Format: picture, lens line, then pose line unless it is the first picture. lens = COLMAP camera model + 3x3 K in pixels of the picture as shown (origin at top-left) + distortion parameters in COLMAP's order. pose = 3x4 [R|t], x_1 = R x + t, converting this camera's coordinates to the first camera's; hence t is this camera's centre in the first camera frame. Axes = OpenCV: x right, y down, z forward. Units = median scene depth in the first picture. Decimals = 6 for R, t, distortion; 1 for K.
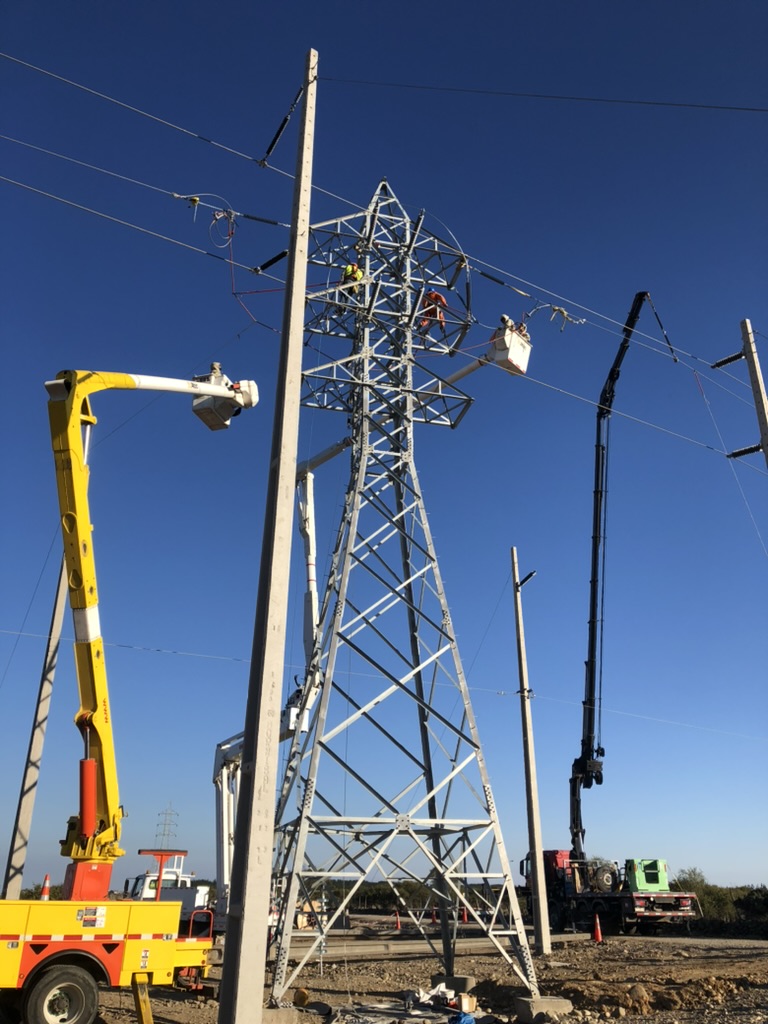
lens RADIAL K [[814.2, 0, 382.1], [0, 814.2, 518.0], [0, 0, 1]] dist [0.006019, -0.020519]
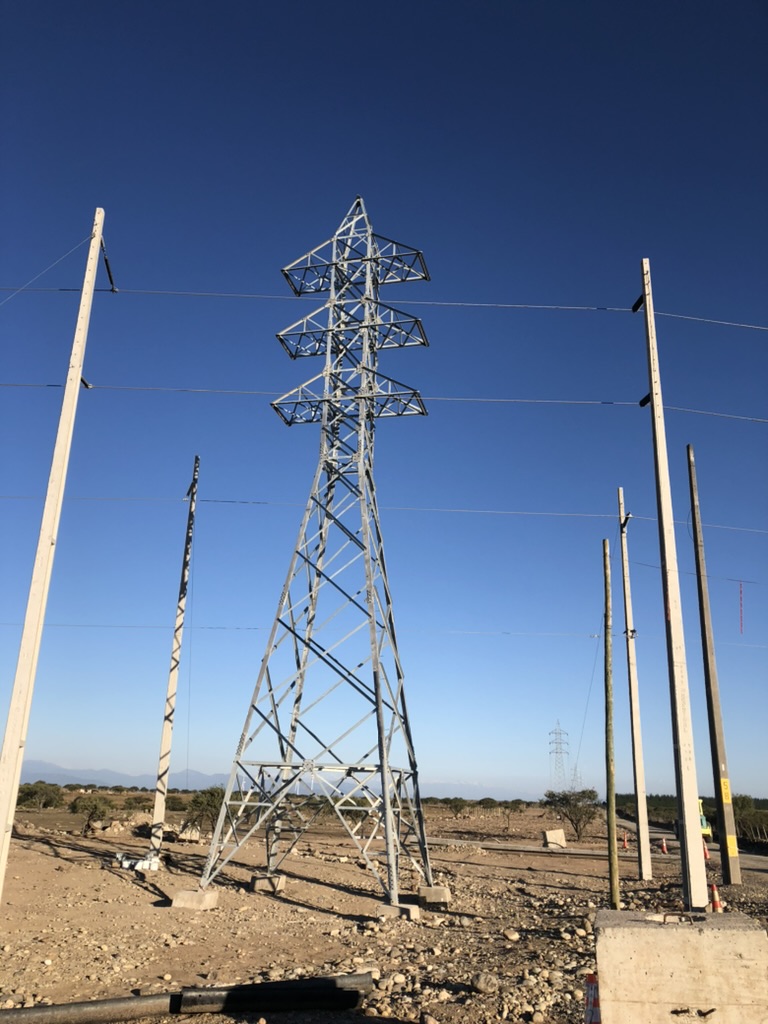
lens RADIAL K [[814.2, 0, 382.1], [0, 814.2, 518.0], [0, 0, 1]] dist [0.006019, -0.020519]
pose [[0.879737, -0.120874, -0.459839, 0.503167], [0.163051, 0.985195, 0.052971, -0.039076], [0.446628, -0.121578, 0.886421, -0.023047]]
